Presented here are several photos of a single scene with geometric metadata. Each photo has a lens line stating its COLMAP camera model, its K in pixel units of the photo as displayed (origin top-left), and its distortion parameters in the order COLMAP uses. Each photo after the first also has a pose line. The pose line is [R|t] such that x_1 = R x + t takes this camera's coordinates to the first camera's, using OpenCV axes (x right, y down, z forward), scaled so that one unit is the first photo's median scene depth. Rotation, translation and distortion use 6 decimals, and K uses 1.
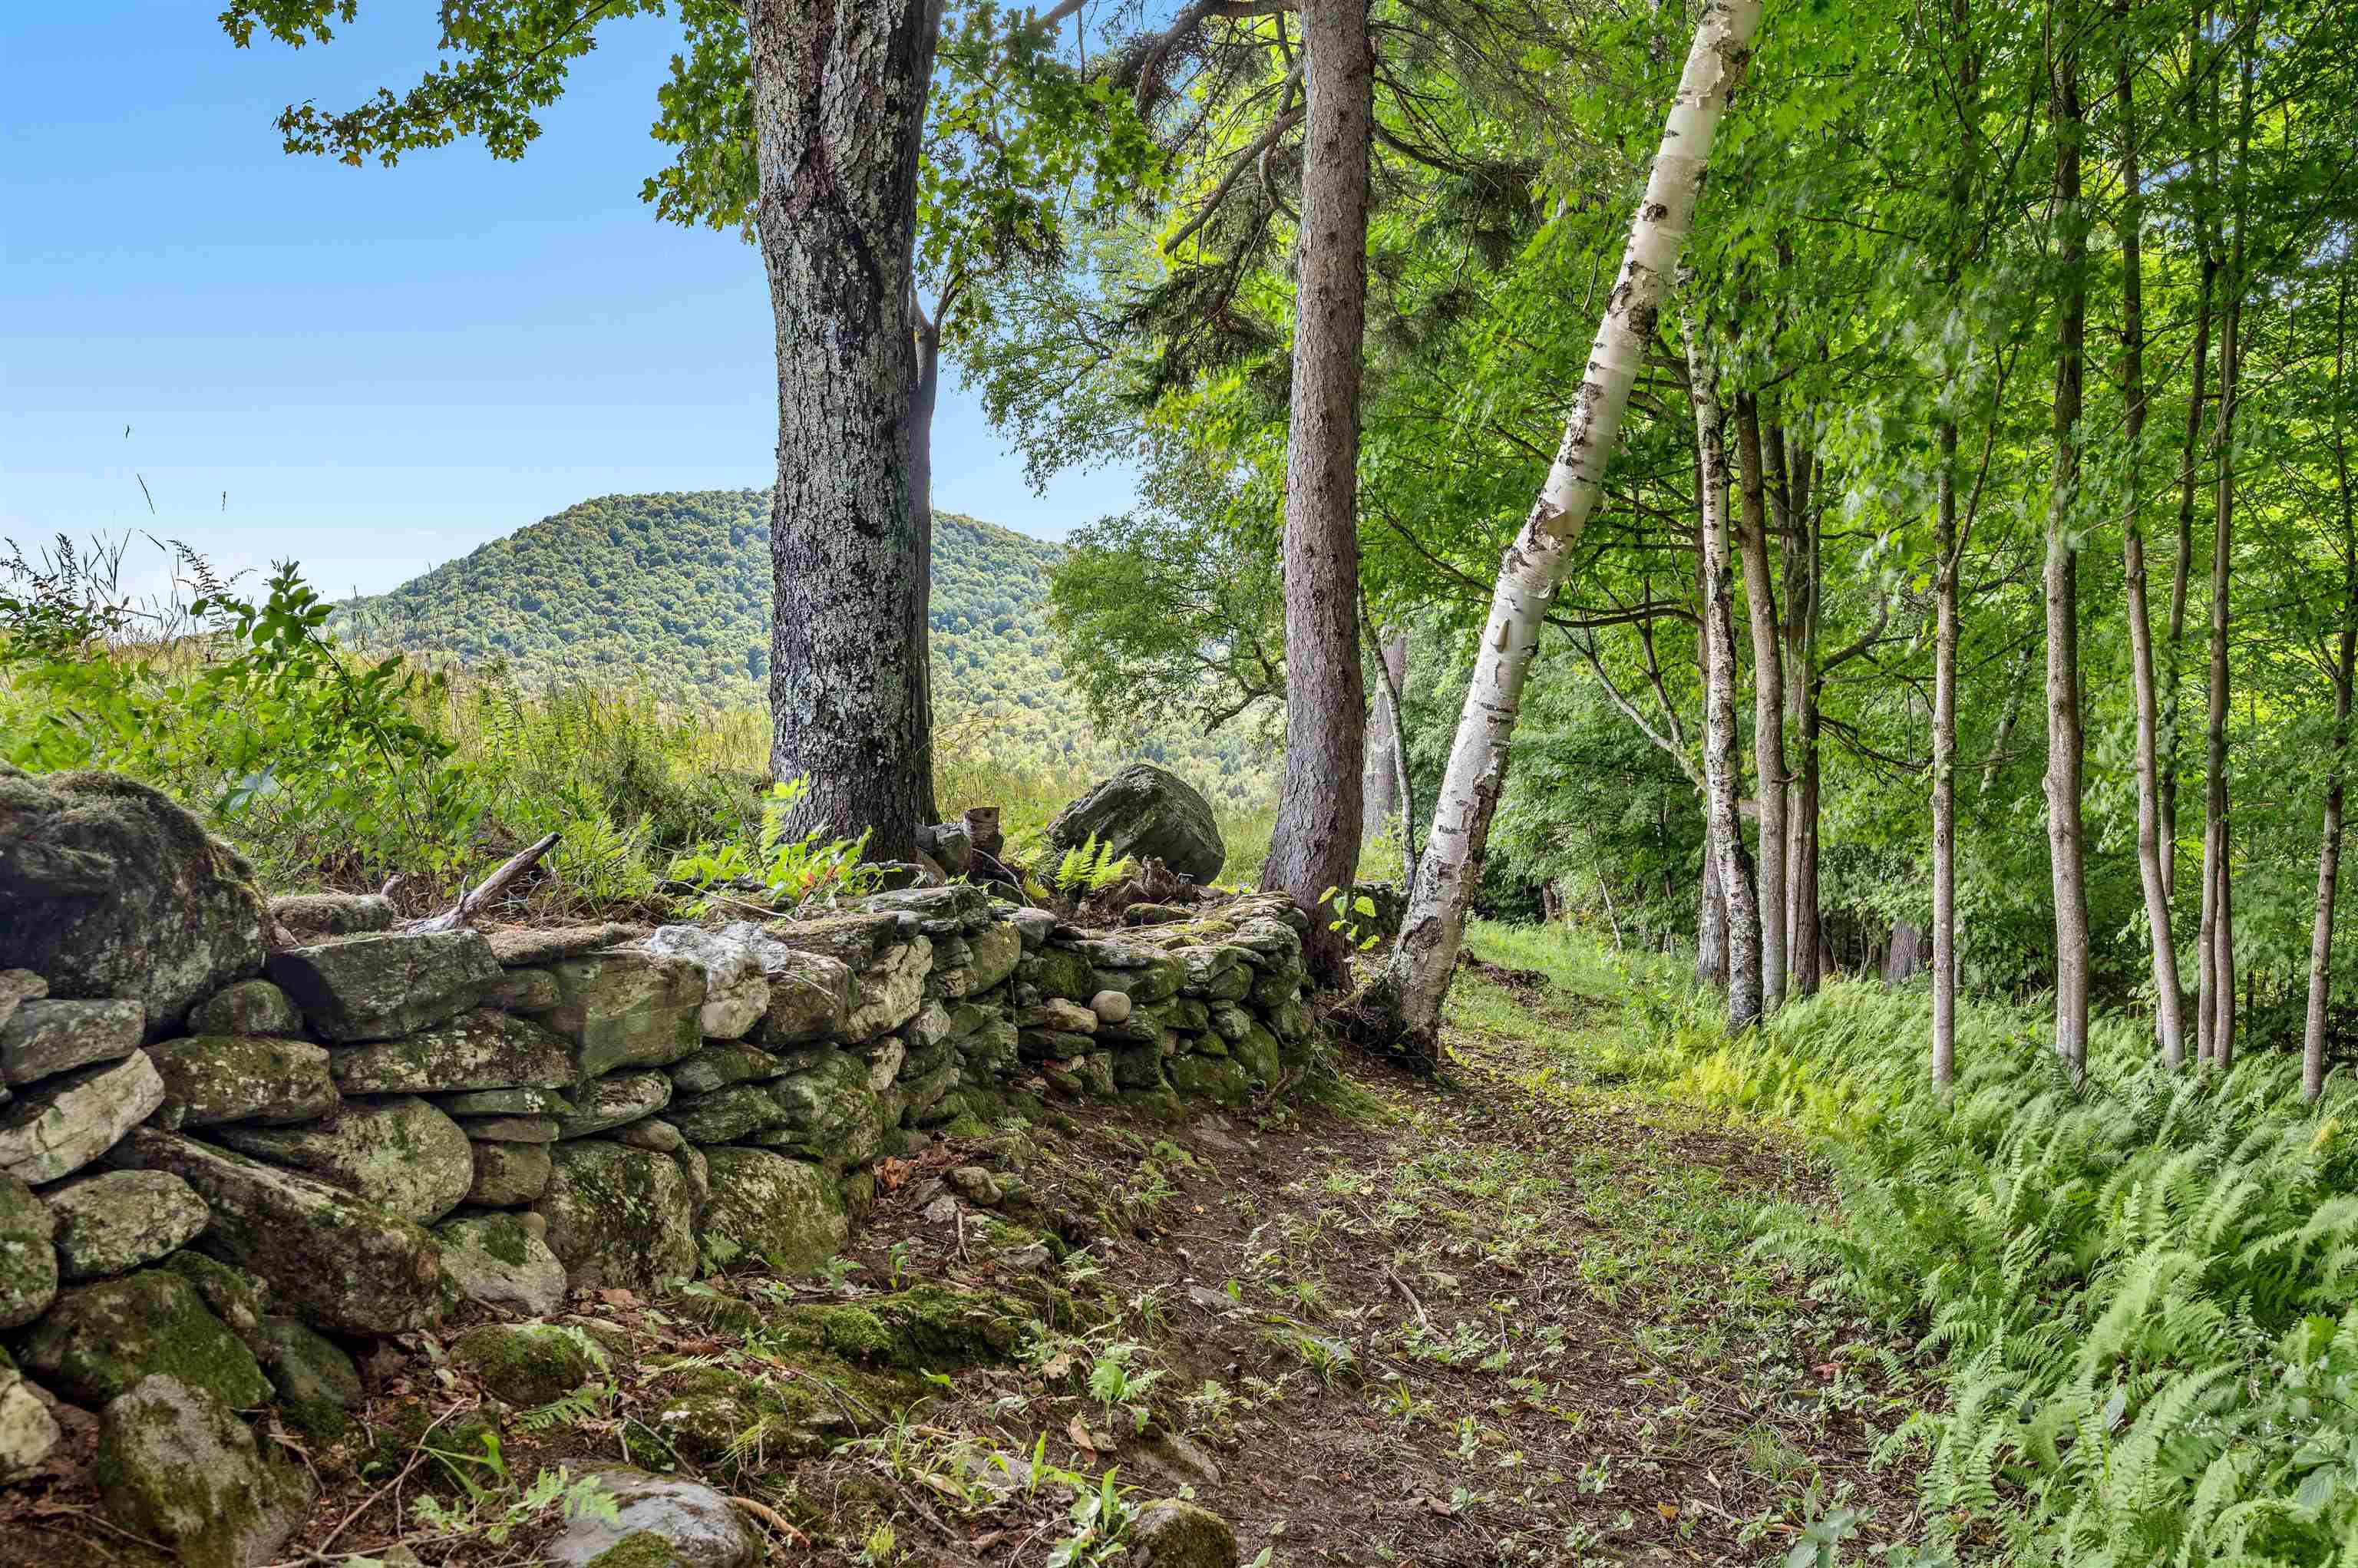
lens RADIAL K [[2063.9, 0, 1174.3], [0, 2063.9, 769.4], [0, 0, 1]] dist [0.000737, 0.005047]
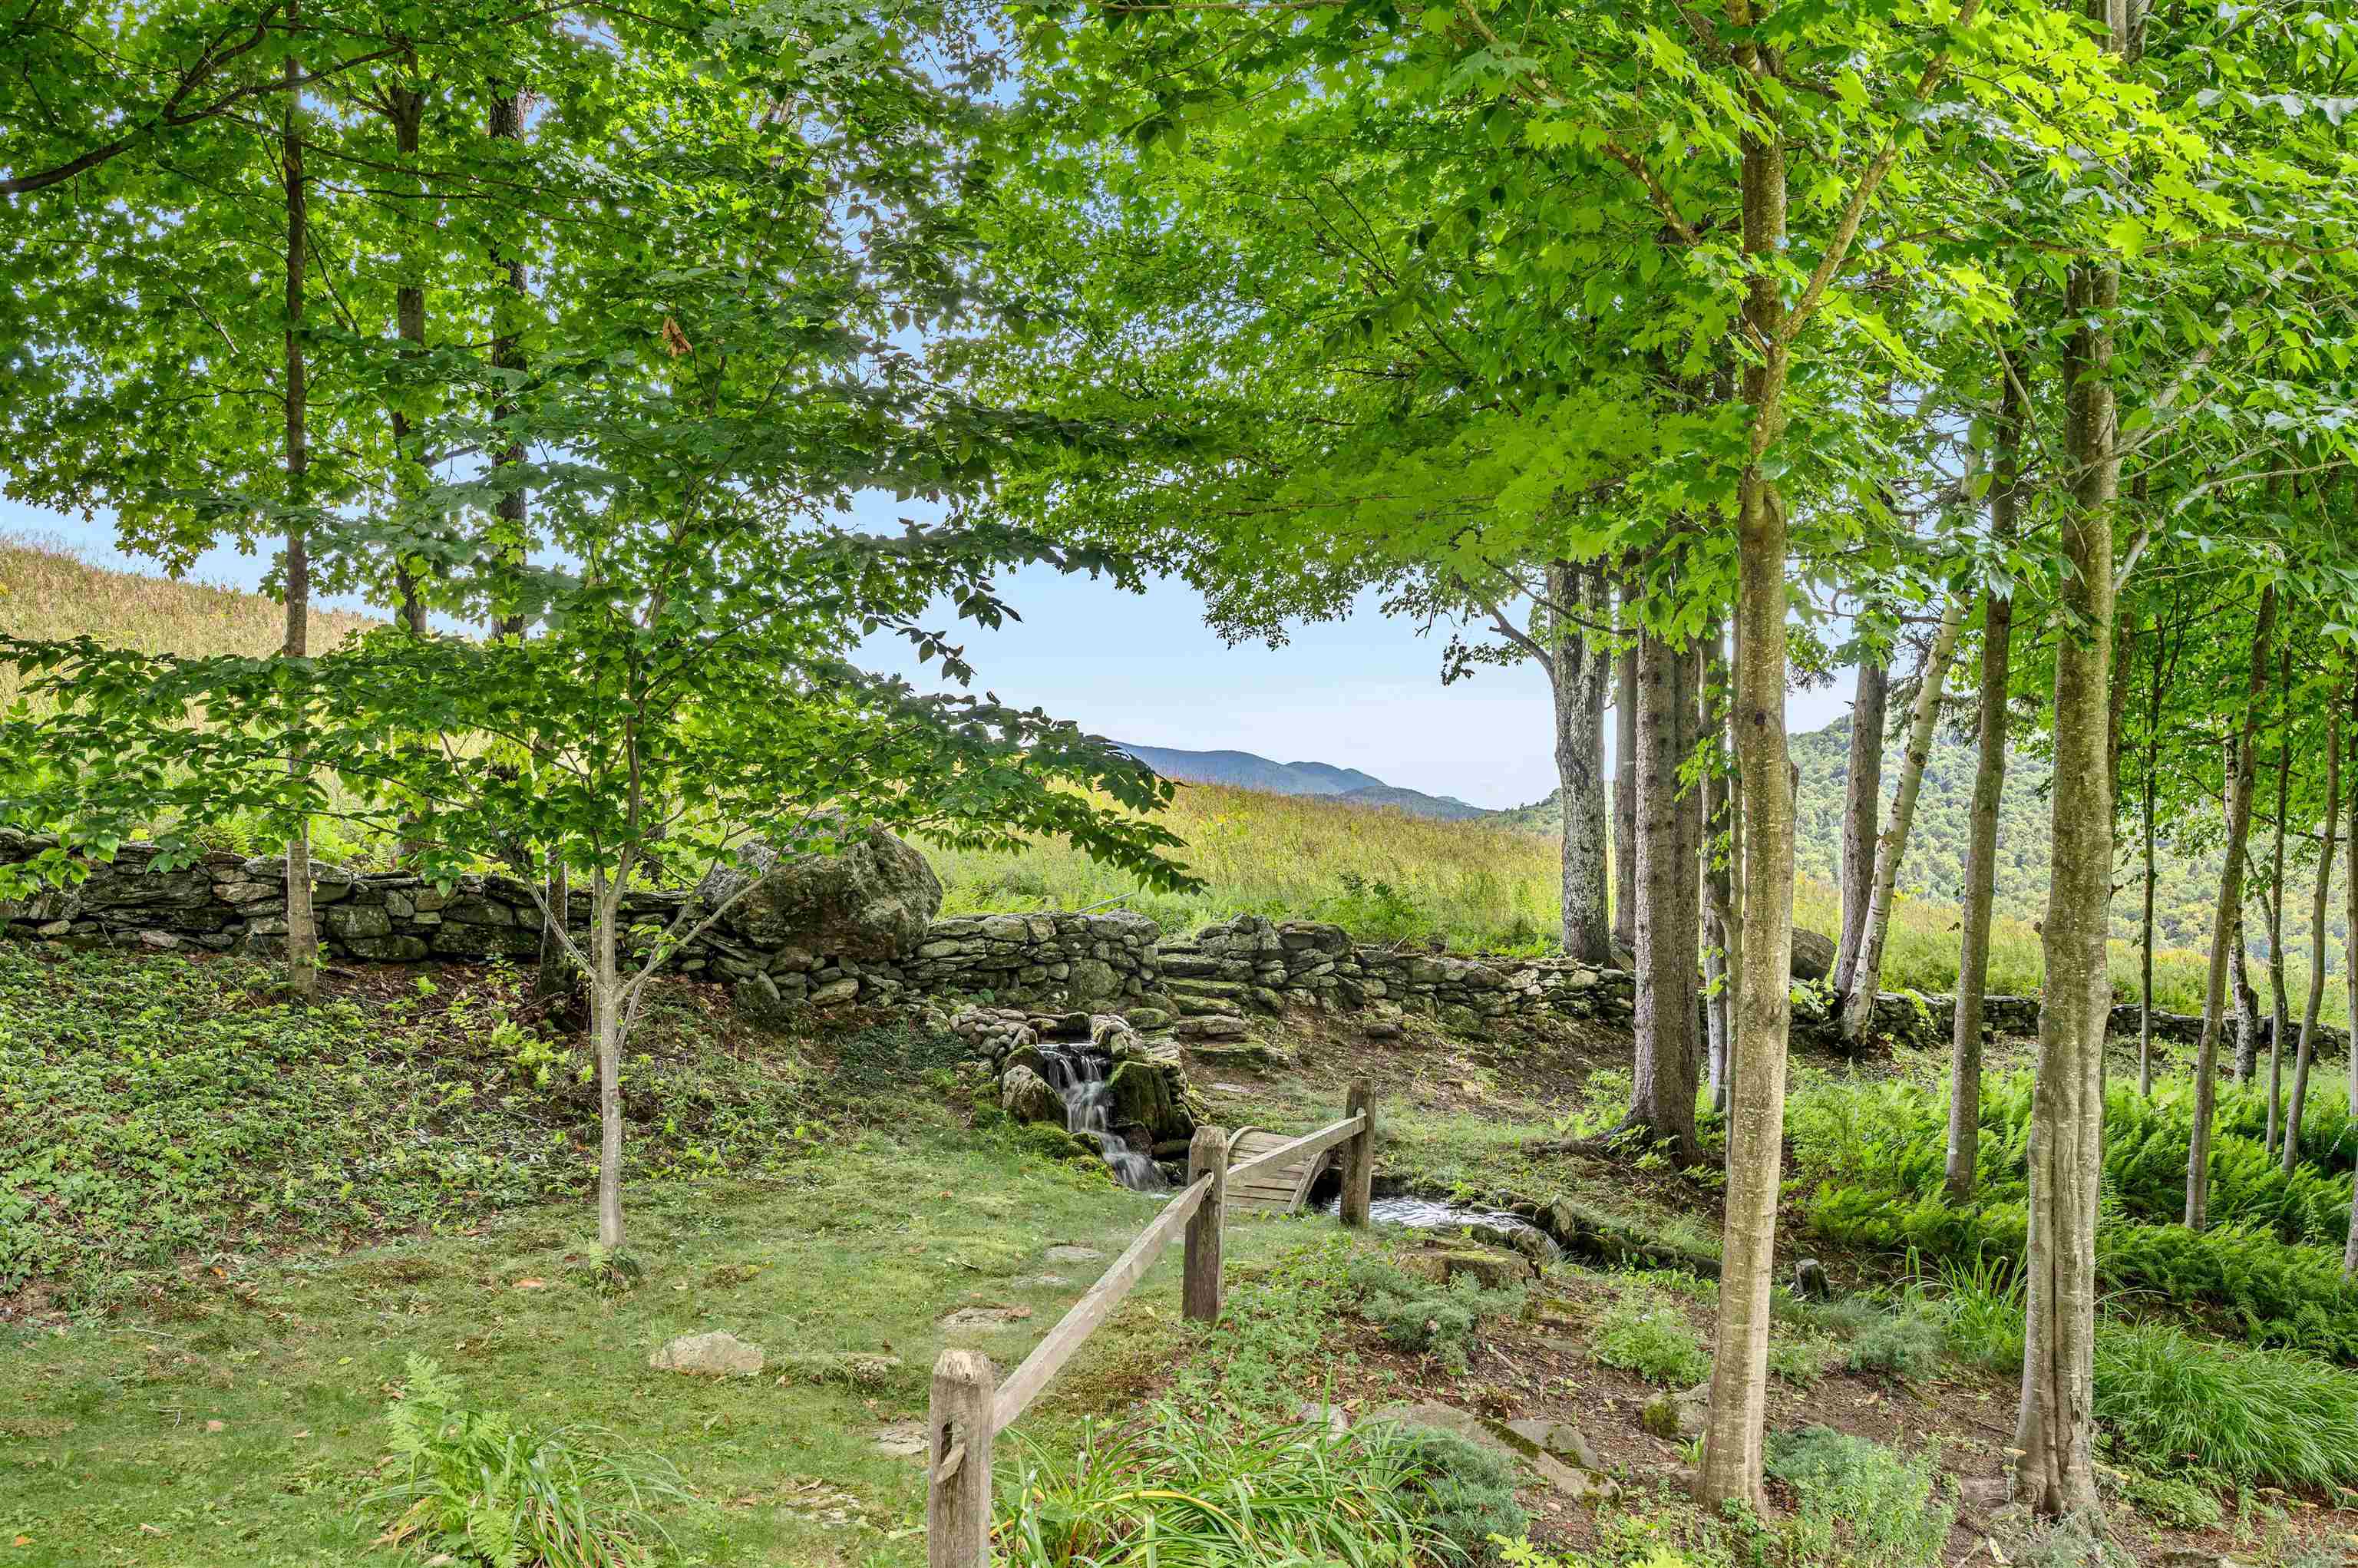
lens RADIAL K [[2063.9, 0, 1174.3], [0, 2063.9, 769.4], [0, 0, 1]] dist [0.000737, 0.005047]
pose [[0.779091, -0.006625, -0.626876, 2.524754], [-0.031433, 0.998274, -0.049617, -0.114513], [0.626122, 0.058361, 0.777538, -3.512166]]
